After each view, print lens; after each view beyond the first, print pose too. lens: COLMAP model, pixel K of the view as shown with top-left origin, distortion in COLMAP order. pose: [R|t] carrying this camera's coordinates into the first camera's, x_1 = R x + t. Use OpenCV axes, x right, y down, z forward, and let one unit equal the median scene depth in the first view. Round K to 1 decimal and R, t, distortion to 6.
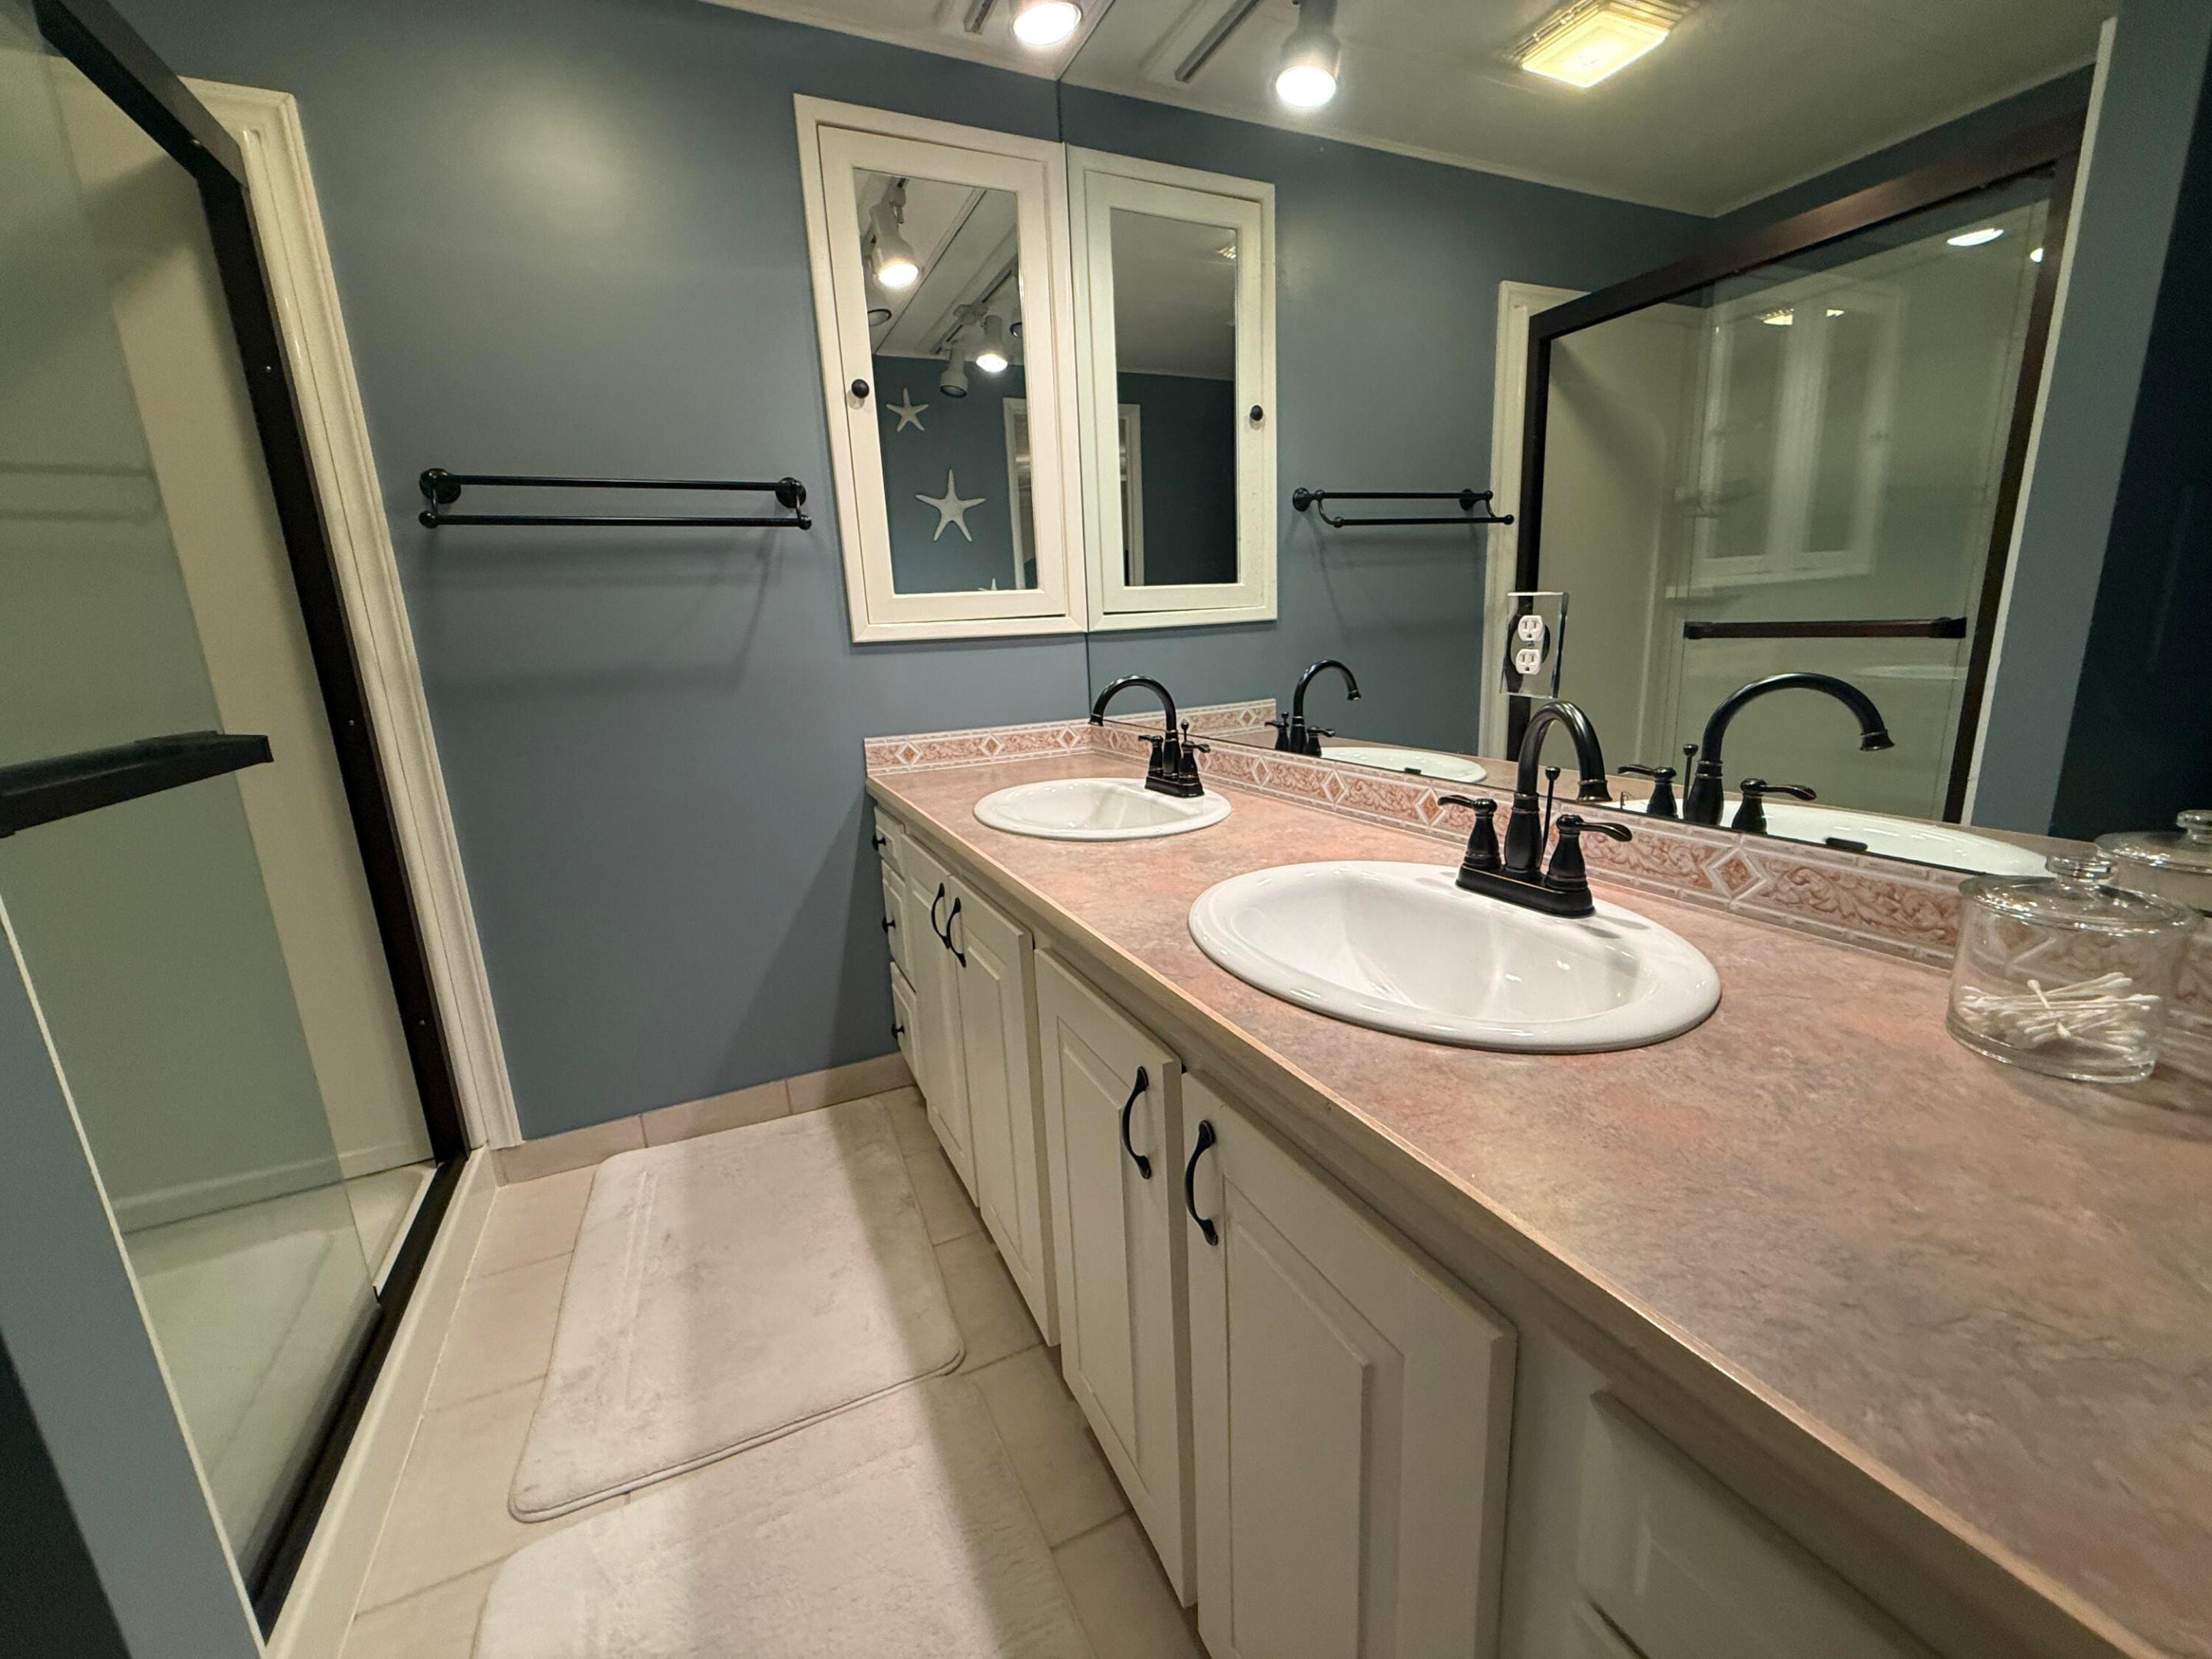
lens RADIAL K [[879.3, 0, 1100.5], [0, 879.3, 831.6], [0, 0, 1]] dist [-0.001640, 0.001018]
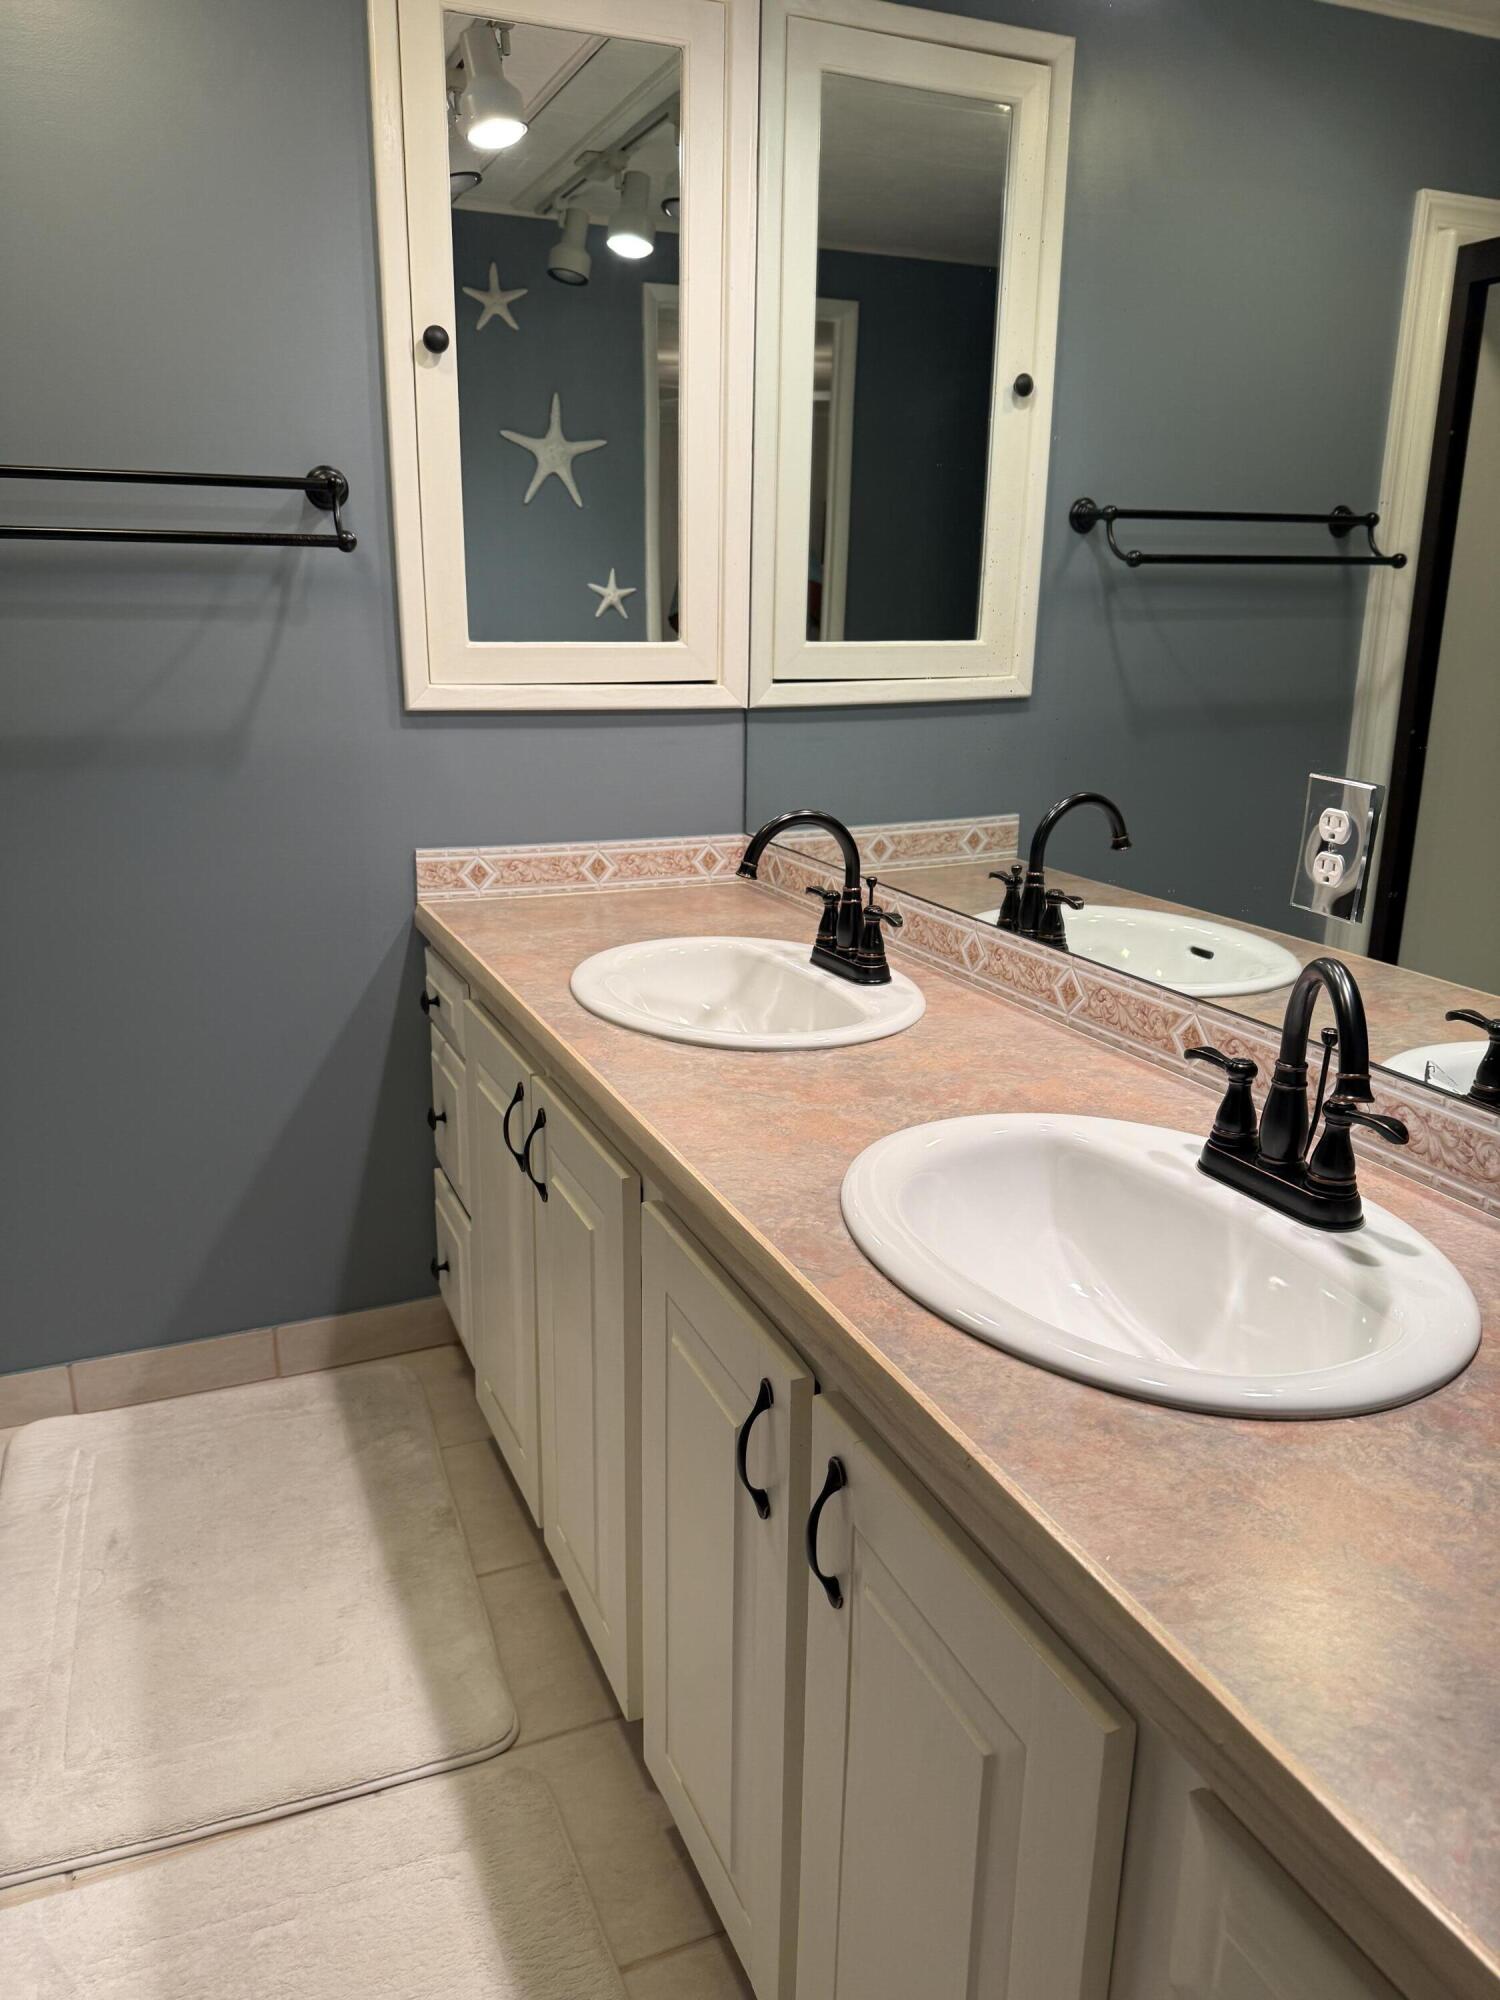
lens RADIAL K [[1407.5, 0, 736.0], [0, 1407.5, 1003.0], [0, 0, 1]] dist [0.068861, -0.095520]
pose [[0.997795, 0.065225, -0.012268, 0.006000], [-0.064520, 0.996610, 0.051054, -0.065975], [0.015556, -0.050150, 0.998621, -0.128072]]
